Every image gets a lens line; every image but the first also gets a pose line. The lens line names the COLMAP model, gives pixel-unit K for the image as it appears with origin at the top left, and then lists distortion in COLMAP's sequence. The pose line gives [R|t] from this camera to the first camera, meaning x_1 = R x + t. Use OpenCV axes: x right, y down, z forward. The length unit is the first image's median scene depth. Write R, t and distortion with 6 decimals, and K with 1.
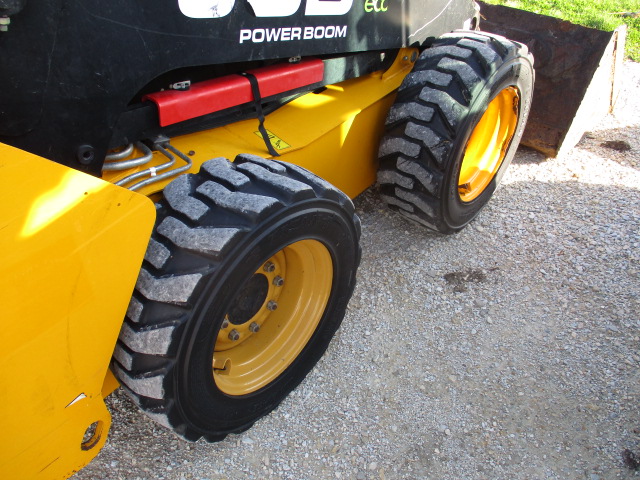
lens RADIAL K [[536.0, 0, 316.0], [0, 536.0, 236.4], [0, 0, 1]] dist [-0.026800, -0.001669]
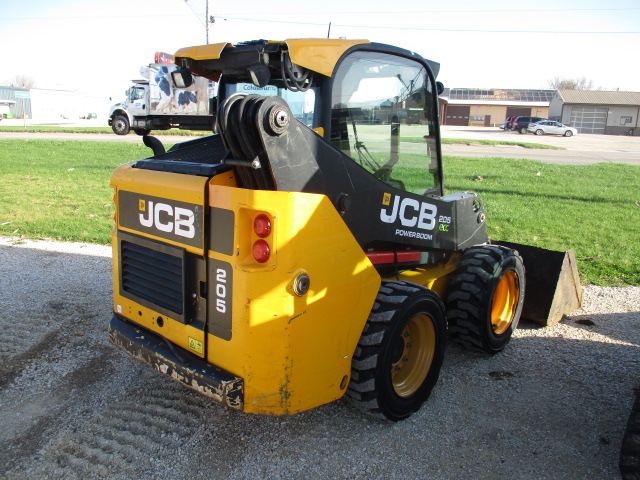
lens RADIAL K [[536.0, 0, 316.0], [0, 536.0, 236.4], [0, 0, 1]] dist [-0.026800, -0.001669]
pose [[0.999519, 0.023238, -0.020523, -0.320559], [-0.030163, 0.881911, -0.470450, 0.561857], [0.007167, 0.470843, 0.882188, -0.799013]]
